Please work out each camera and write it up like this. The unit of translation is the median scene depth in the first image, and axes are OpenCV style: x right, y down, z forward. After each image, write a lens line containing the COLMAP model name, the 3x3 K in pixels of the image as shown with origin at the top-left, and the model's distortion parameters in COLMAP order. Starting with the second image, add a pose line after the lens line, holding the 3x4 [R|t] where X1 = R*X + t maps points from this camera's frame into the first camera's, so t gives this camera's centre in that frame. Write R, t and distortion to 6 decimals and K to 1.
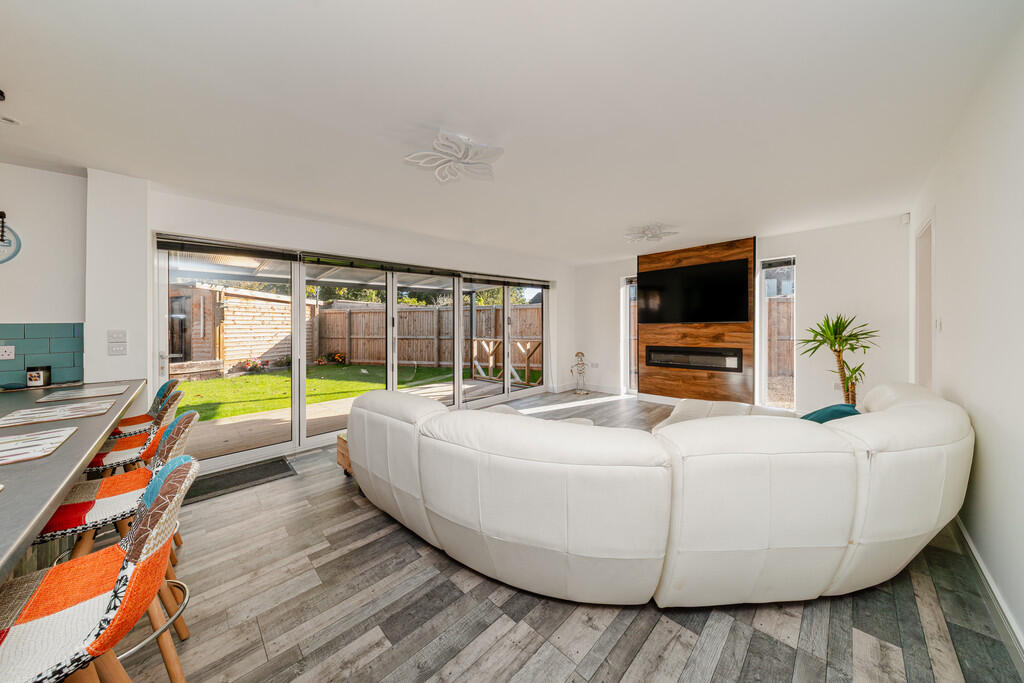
lens RADIAL K [[330.8, 0, 517.3], [0, 330.8, 330.8], [0, 0, 1]] dist [0.000968, -0.000568]
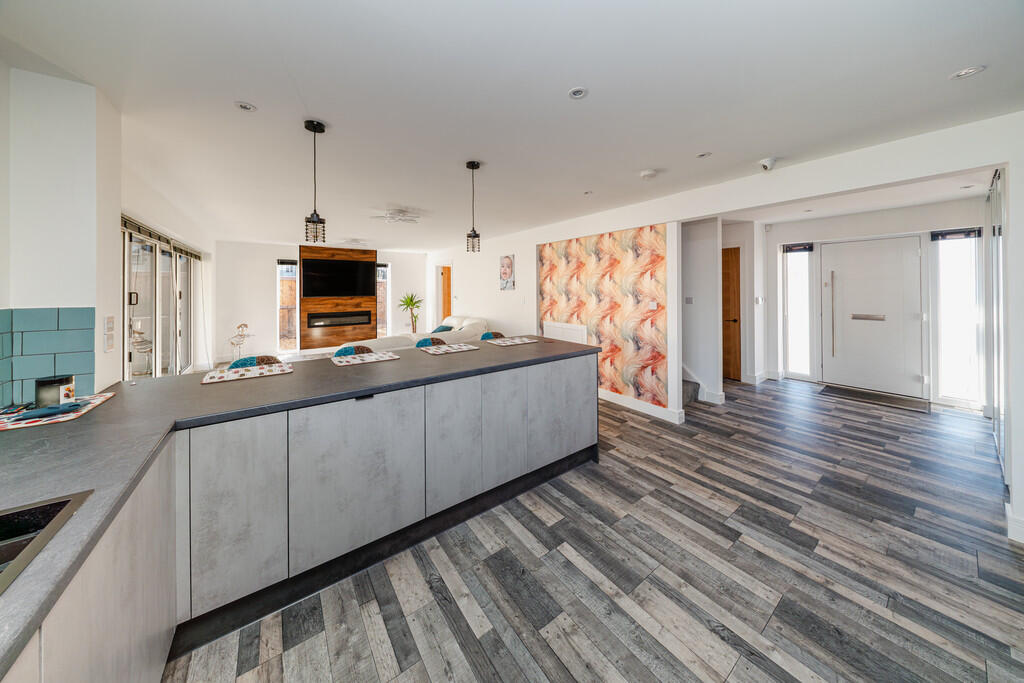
lens RADIAL K [[330.8, 0, 519.5], [0, 330.8, 285.3], [0, 0, 1]] dist [0.000968, -0.000568]
pose [[0.114776, 0.027774, 0.993003, -0.922725], [0.016760, 0.999413, -0.029890, -0.015821], [-0.993250, 0.020074, 0.114243, -0.012313]]
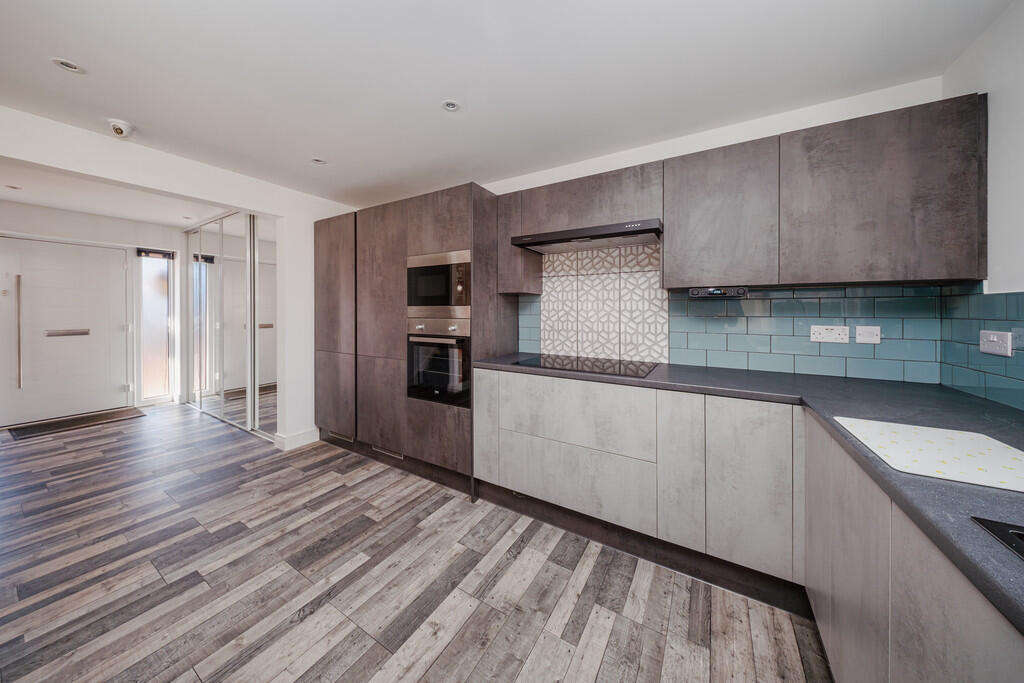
lens RADIAL K [[330.8, 0, 508.2], [0, 330.8, 310.6], [0, 0, 1]] dist [0.000968, -0.000568]
pose [[-0.968503, 0.018553, -0.248311, -0.705129], [0.013060, 0.999633, 0.023750, 0.005895], [0.248660, 0.019759, -0.968389, 0.188687]]
